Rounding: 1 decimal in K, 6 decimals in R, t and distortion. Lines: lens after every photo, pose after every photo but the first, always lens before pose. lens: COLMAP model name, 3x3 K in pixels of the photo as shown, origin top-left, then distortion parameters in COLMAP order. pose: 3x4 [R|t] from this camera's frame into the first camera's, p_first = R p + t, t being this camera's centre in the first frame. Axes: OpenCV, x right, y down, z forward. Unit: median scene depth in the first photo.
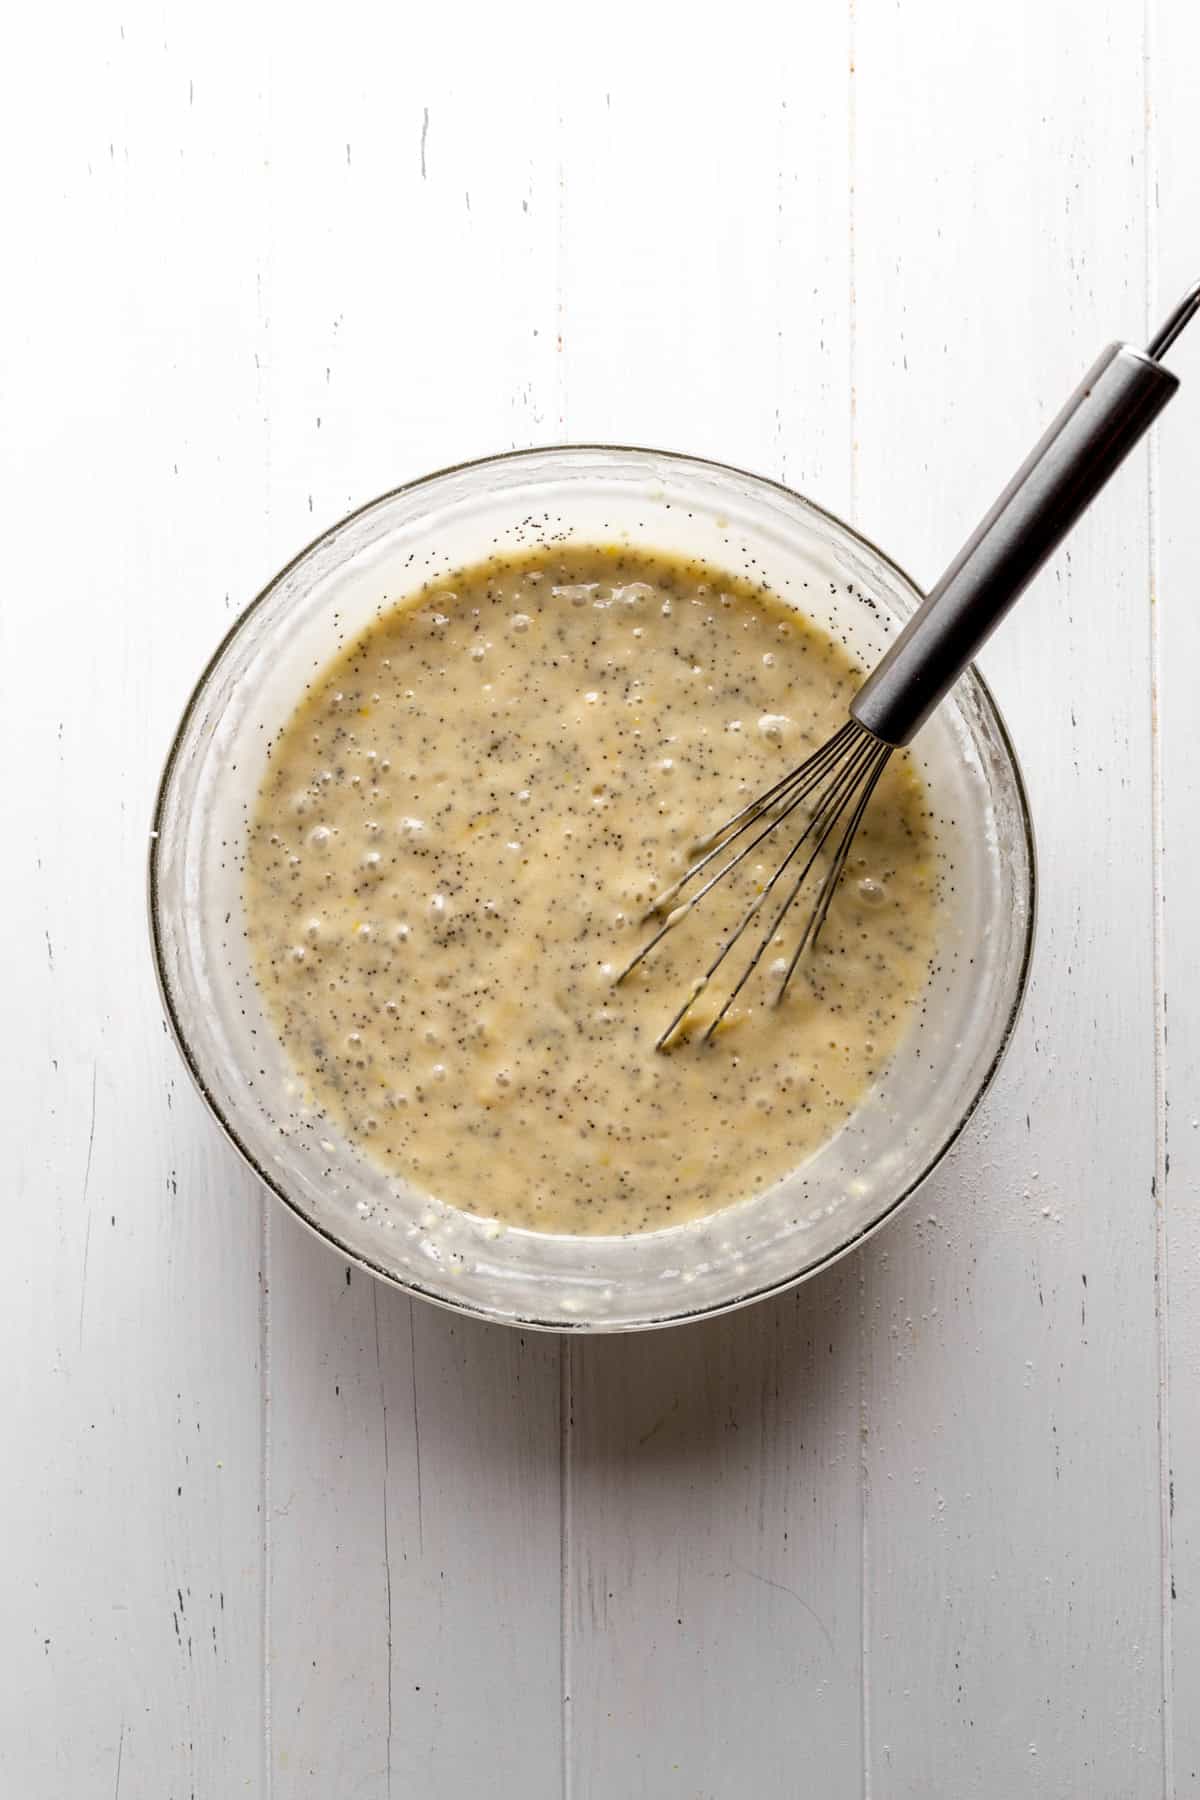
lens RADIAL K [[1188.5, 0, 629.6], [0, 1188.5, 905.1], [0, 0, 1]] dist [-0.021860, 0.007588]
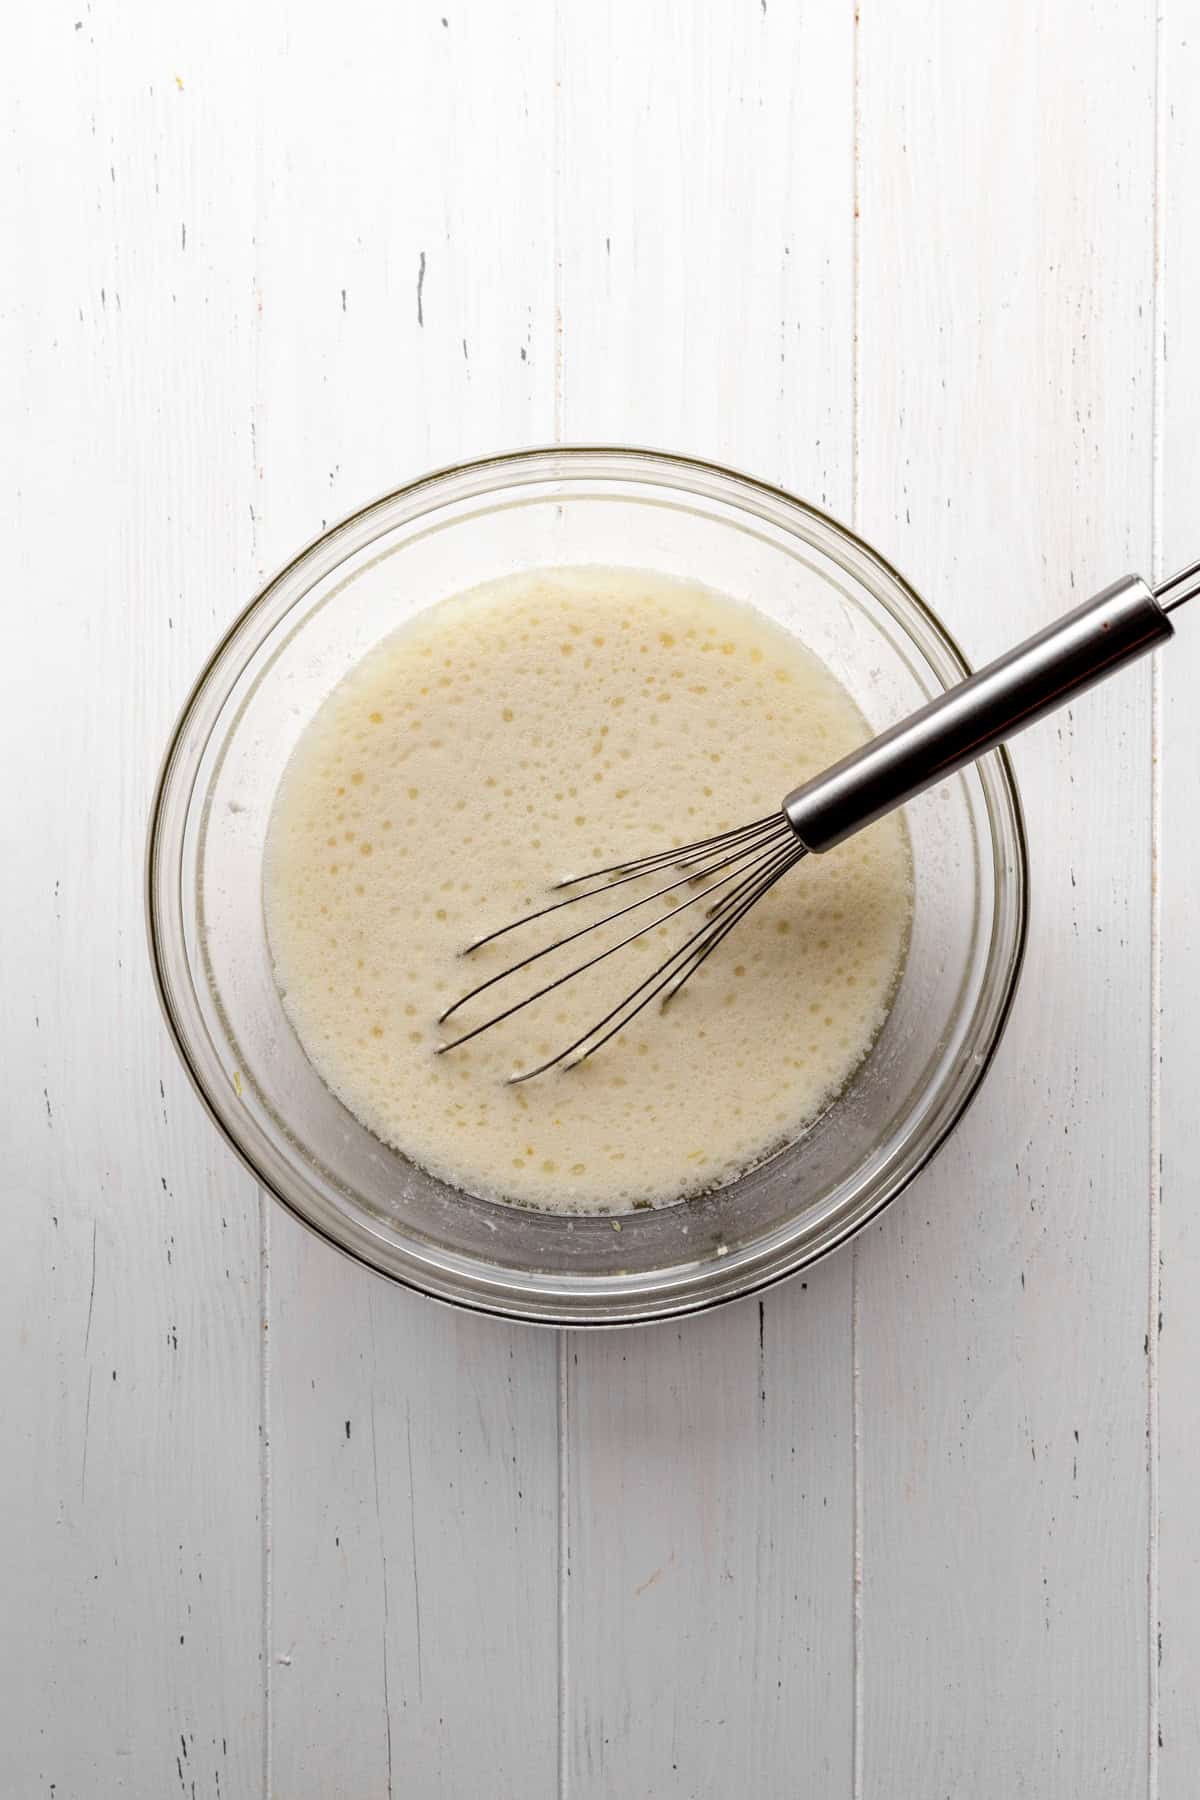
lens RADIAL K [[1188.5, 0, 629.0], [0, 1188.5, 925.0], [0, 0, 1]] dist [-0.021860, 0.007588]
pose [[0.999995, 0.002727, 0.001622, -0.000679], [-0.002764, 0.999717, 0.023616, -0.141330], [-0.001557, -0.023620, 0.999720, 0.002184]]
